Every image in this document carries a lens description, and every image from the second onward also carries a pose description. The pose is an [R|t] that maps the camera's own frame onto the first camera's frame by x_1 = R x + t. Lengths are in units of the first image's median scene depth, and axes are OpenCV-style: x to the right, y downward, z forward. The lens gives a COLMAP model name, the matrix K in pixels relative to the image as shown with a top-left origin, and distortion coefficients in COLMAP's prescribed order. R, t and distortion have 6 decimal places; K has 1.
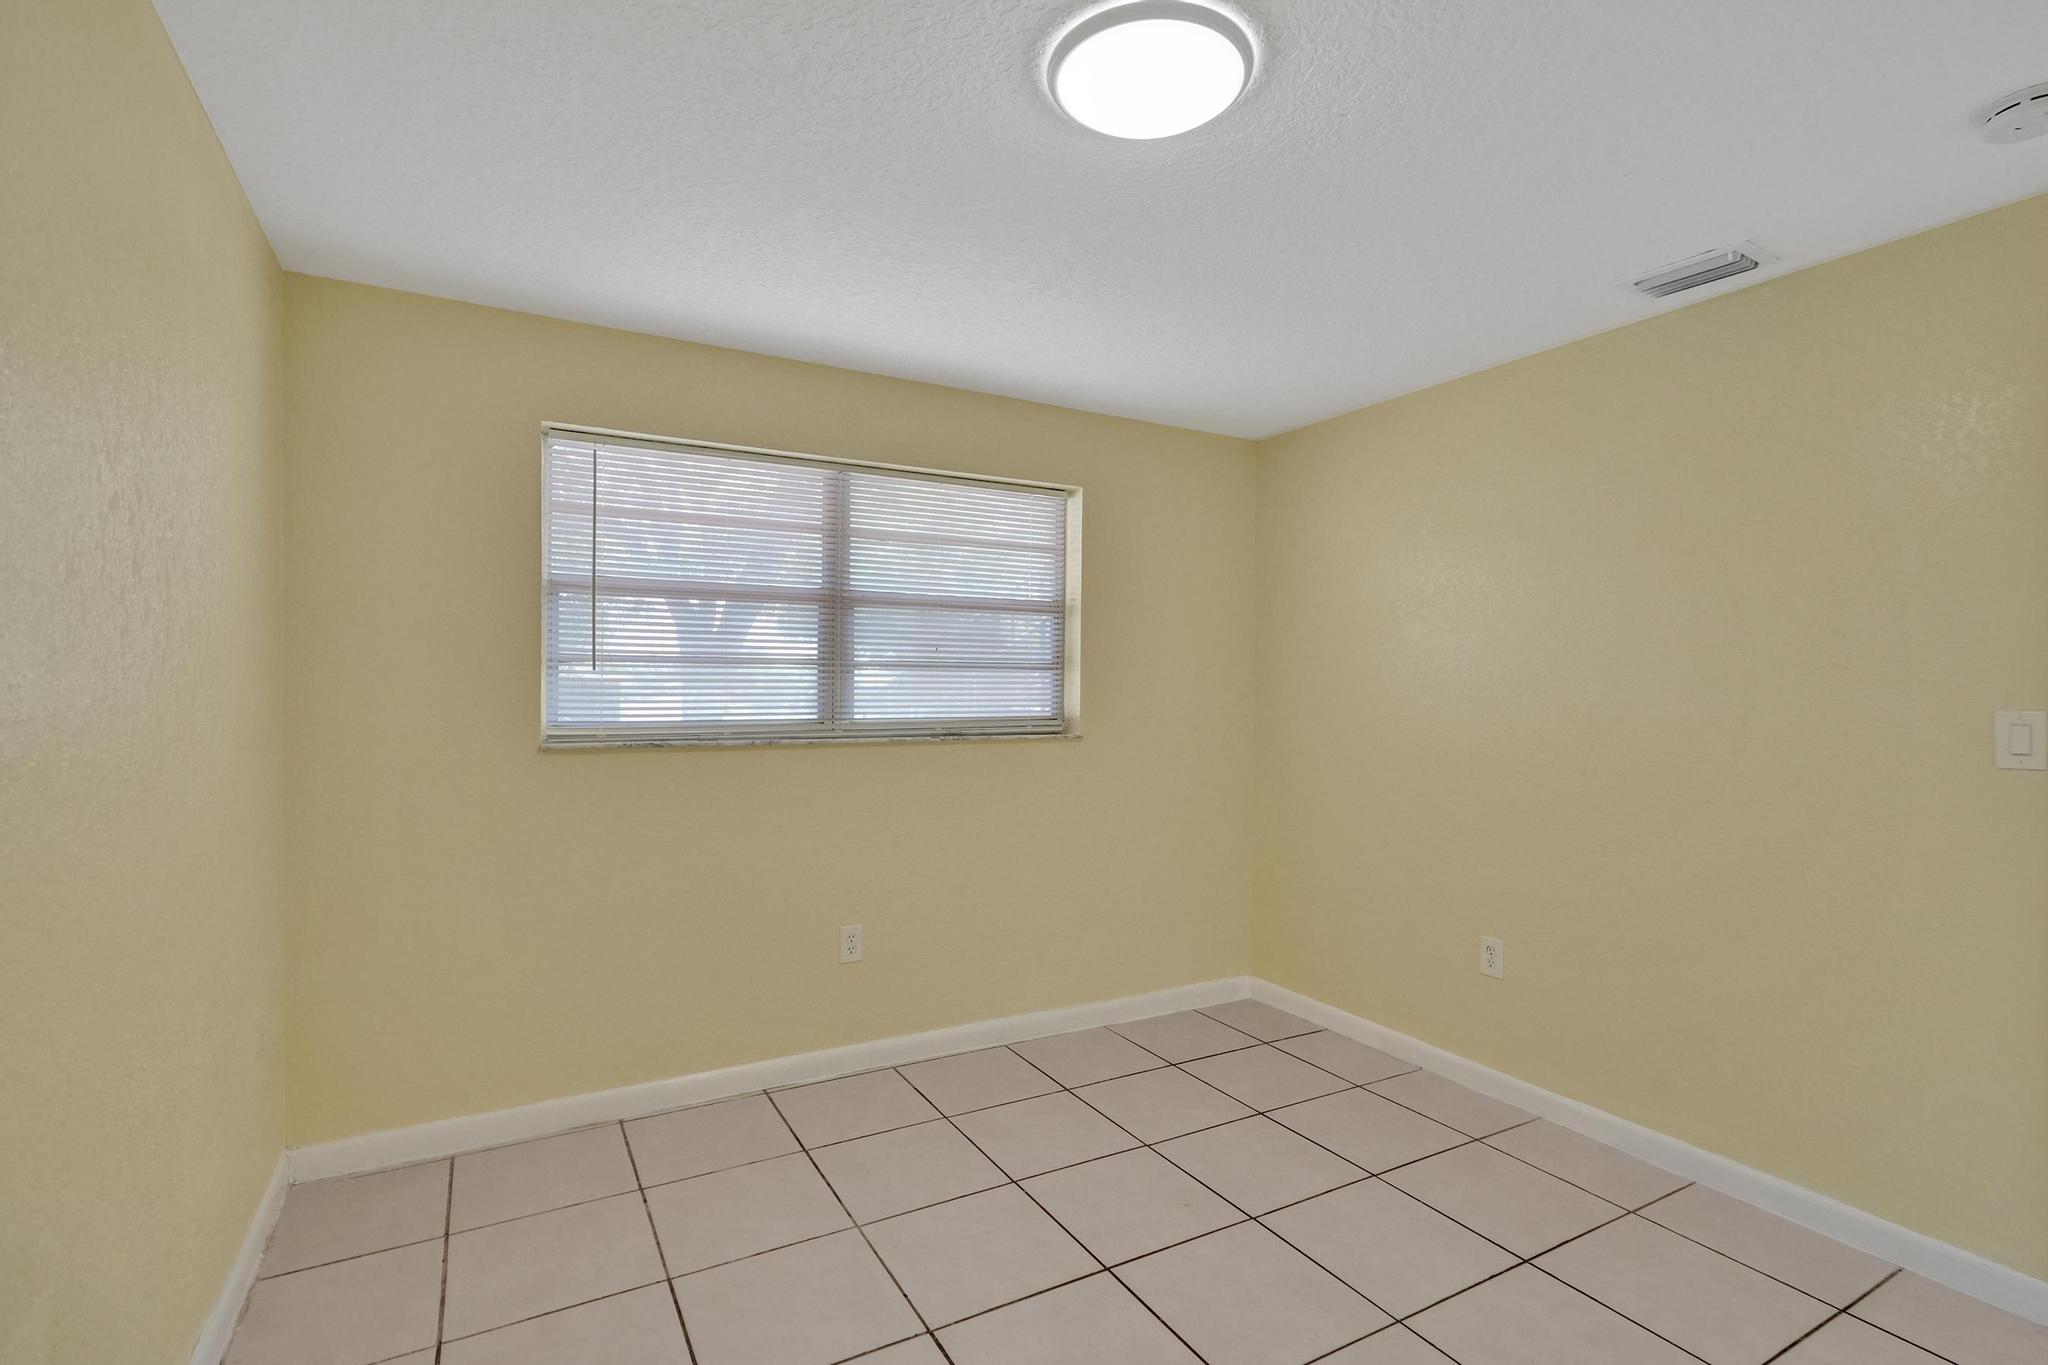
lens RADIAL K [[964.2, 0, 1027.6], [0, 964.2, 720.1], [0, 0, 1]] dist [-0.002104, -0.000050]
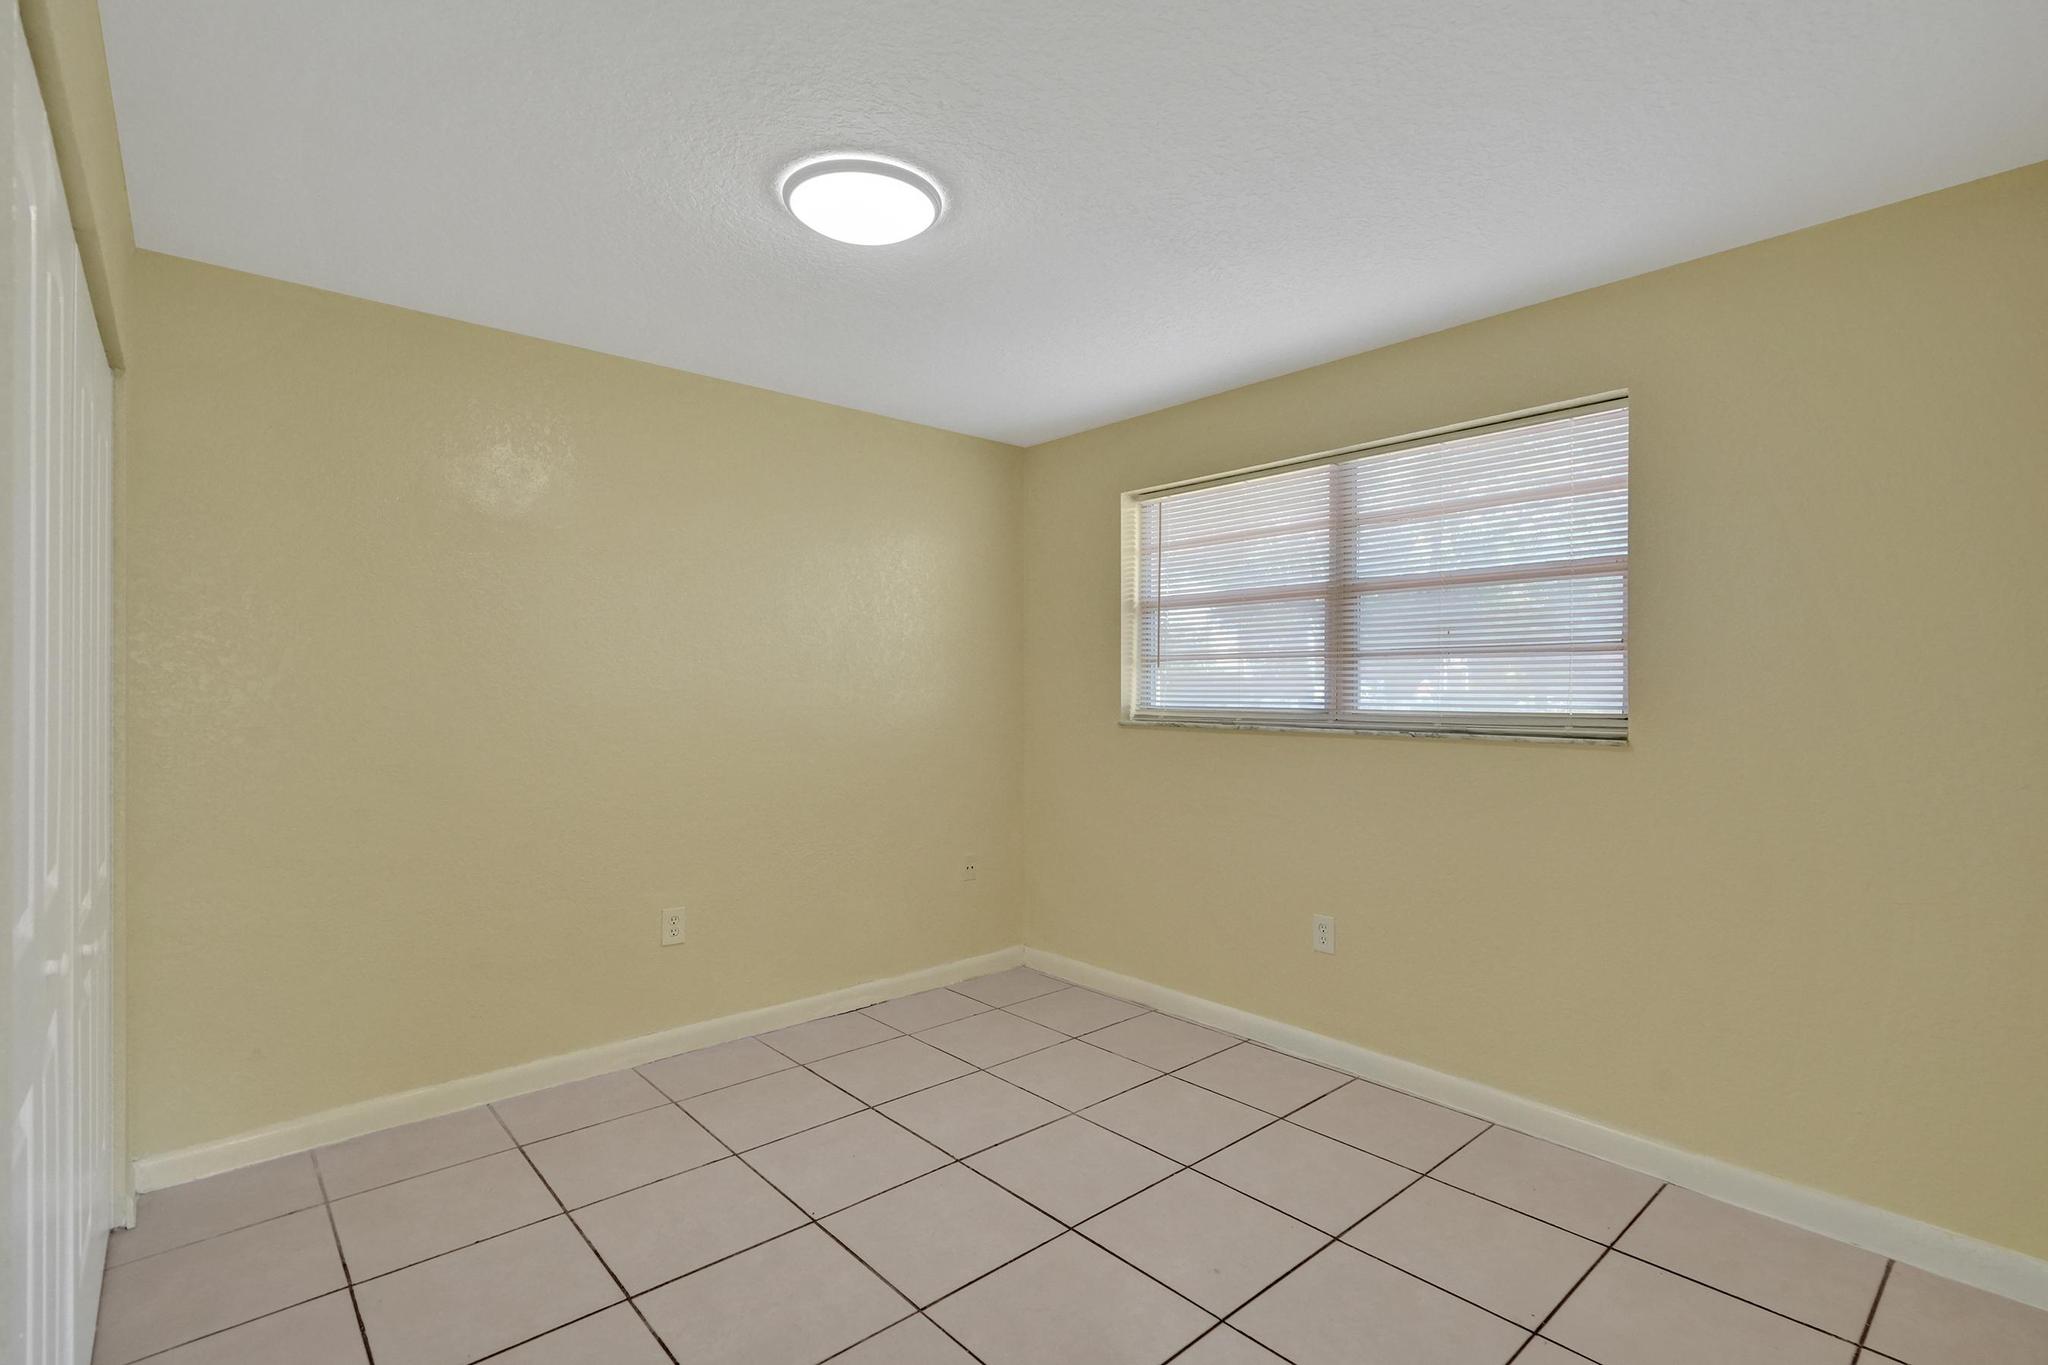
lens RADIAL K [[956.0, 0, 1032.5], [0, 956.0, 693.6], [0, 0, 1]] dist [-0.003165, 0.000859]
pose [[0.217882, 0.008541, -0.975938, 0.701200], [-0.025680, 0.999666, 0.003016, -0.012248], [0.975637, 0.024405, 0.218029, 0.471665]]
